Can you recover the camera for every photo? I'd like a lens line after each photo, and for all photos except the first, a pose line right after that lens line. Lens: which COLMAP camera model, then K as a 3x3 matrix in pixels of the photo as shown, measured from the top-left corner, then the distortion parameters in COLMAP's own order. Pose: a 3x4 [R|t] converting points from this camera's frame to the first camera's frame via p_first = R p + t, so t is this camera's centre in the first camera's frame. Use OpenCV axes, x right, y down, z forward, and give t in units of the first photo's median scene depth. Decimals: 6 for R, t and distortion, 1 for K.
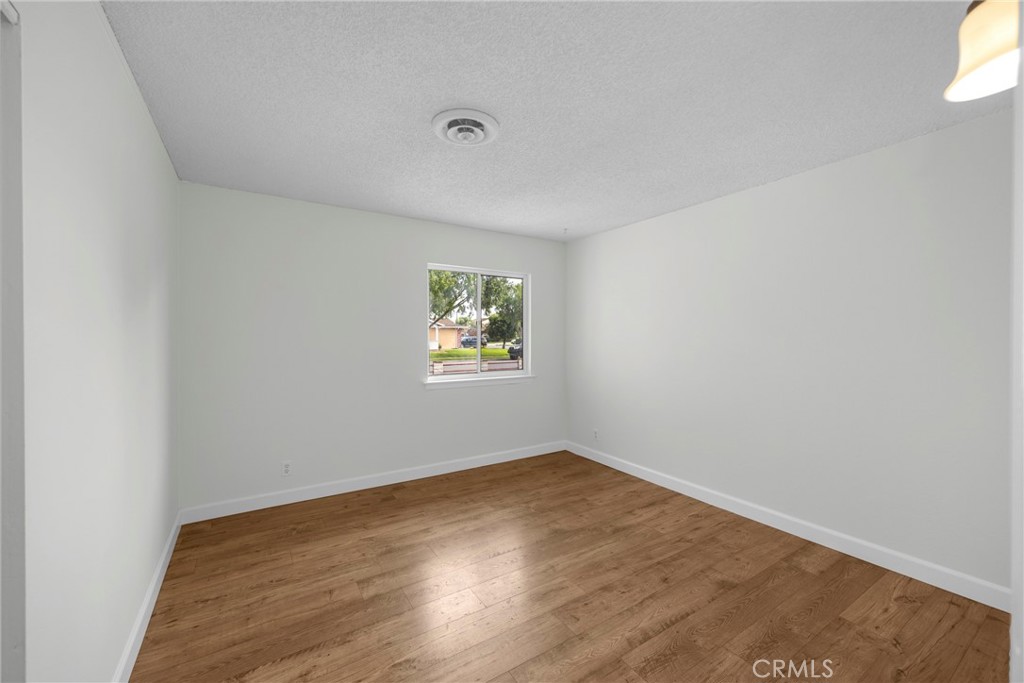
lens RADIAL K [[389.2, 0, 509.8], [0, 389.2, 340.8], [0, 0, 1]] dist [-0.000450, 0.000070]
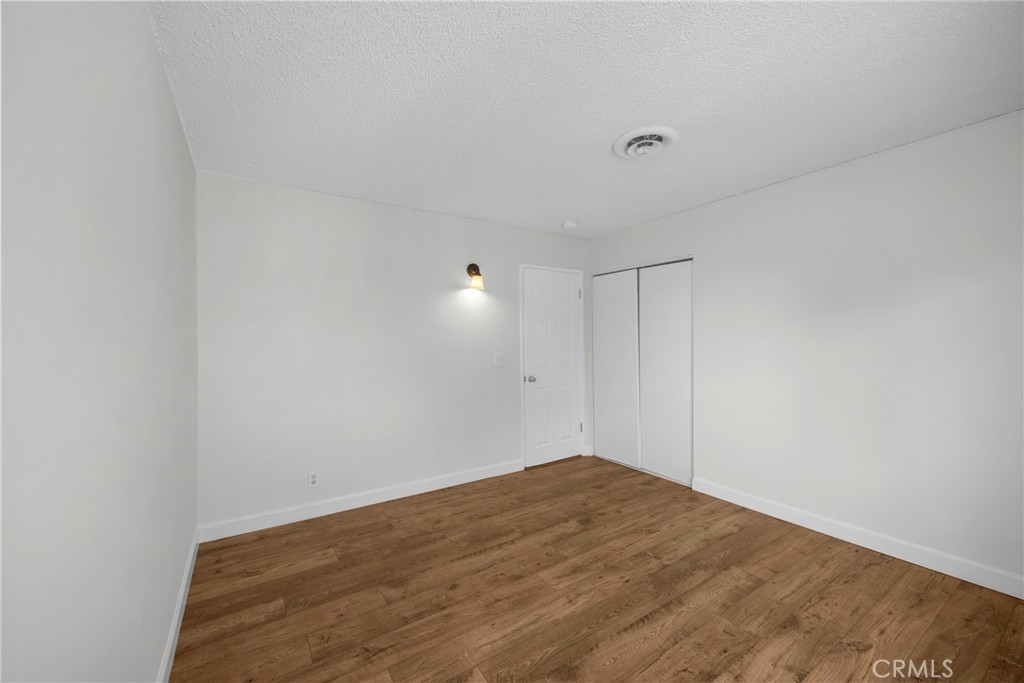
lens RADIAL K [[389.2, 0, 509.8], [0, 389.2, 340.8], [0, 0, 1]] dist [-0.000450, 0.000070]
pose [[-0.999895, 0.009650, -0.010824, 0.252782], [0.009432, 0.999755, 0.020034, -0.017491], [0.011015, 0.019930, -0.999741, 1.889203]]
